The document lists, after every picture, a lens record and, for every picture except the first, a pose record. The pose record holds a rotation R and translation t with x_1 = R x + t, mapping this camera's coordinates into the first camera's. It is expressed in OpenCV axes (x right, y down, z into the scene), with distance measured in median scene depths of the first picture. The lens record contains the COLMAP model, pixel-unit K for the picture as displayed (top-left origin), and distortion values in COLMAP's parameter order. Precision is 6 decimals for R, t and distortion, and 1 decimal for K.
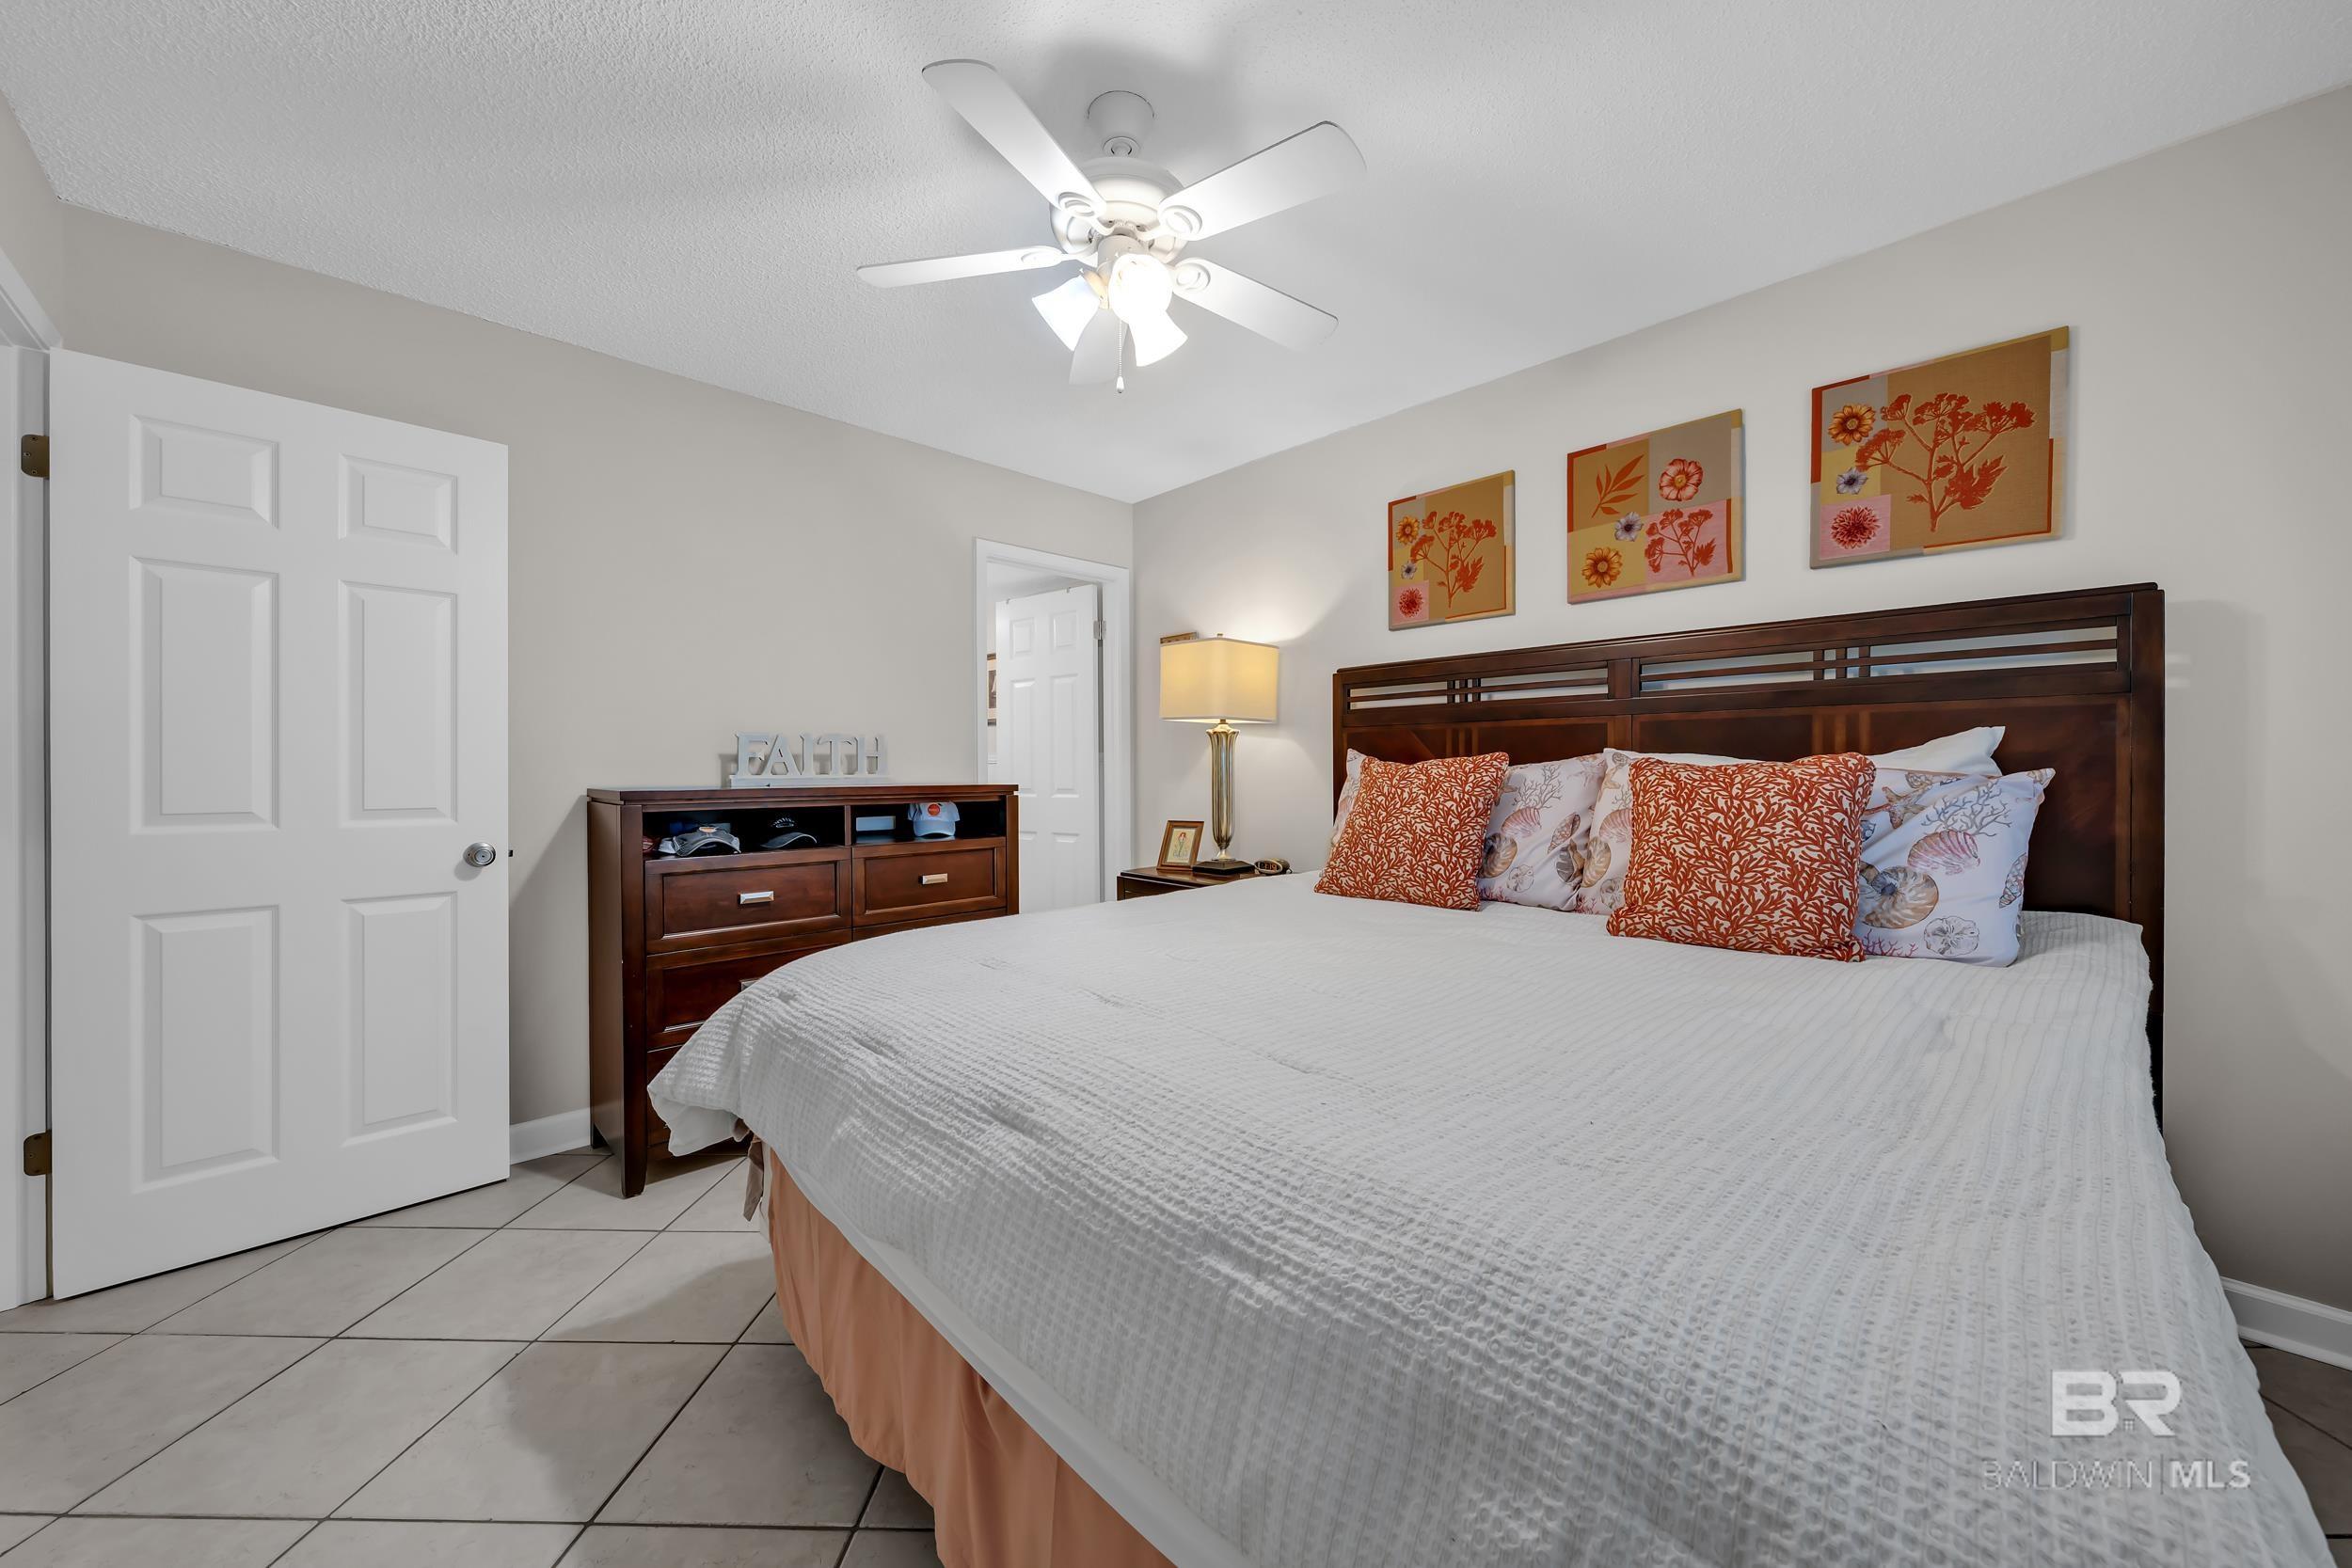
lens RADIAL K [[870.3, 0, 1189.3], [0, 870.3, 777.7], [0, 0, 1]] dist [-0.005120, -0.000314]
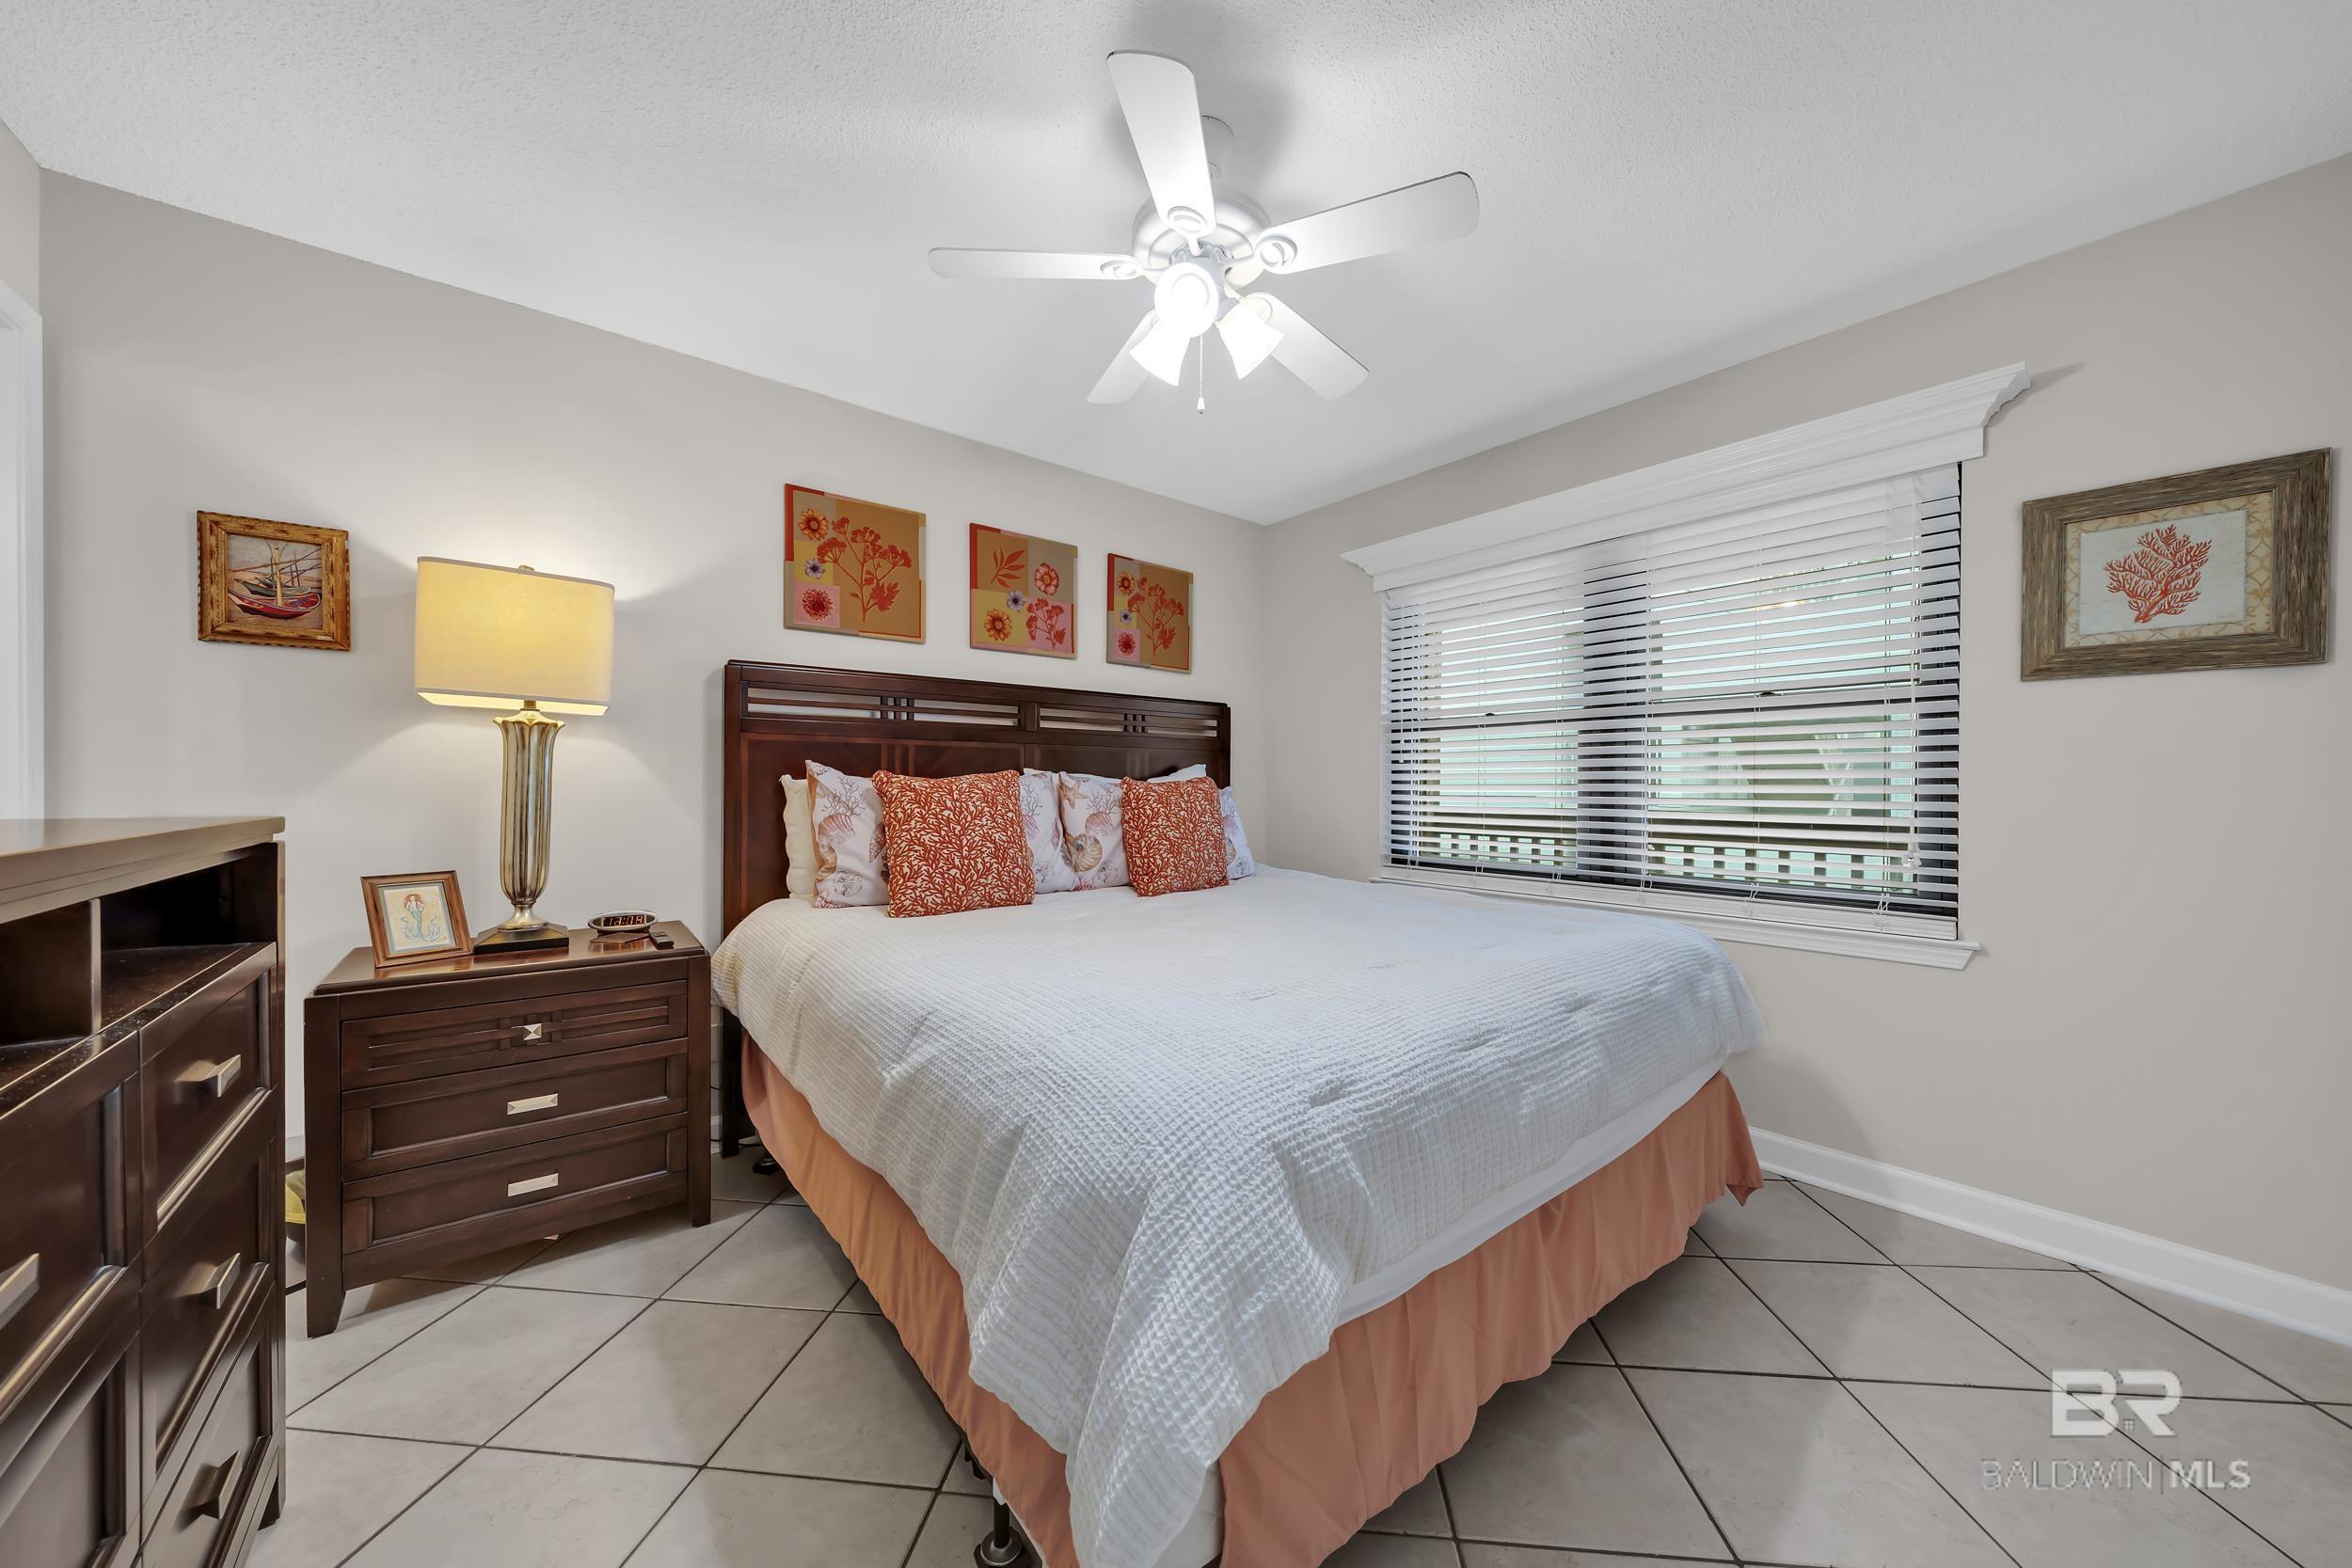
lens RADIAL K [[818.7, 0, 1182.3], [0, 818.7, 783.4], [0, 0, 1]] dist [-0.001331, -0.000050]
pose [[0.066516, 0.017592, 0.997630, -0.697319], [0.017388, 0.999672, -0.018787, 0.014551], [-0.997634, 0.018596, 0.066188, 0.667520]]
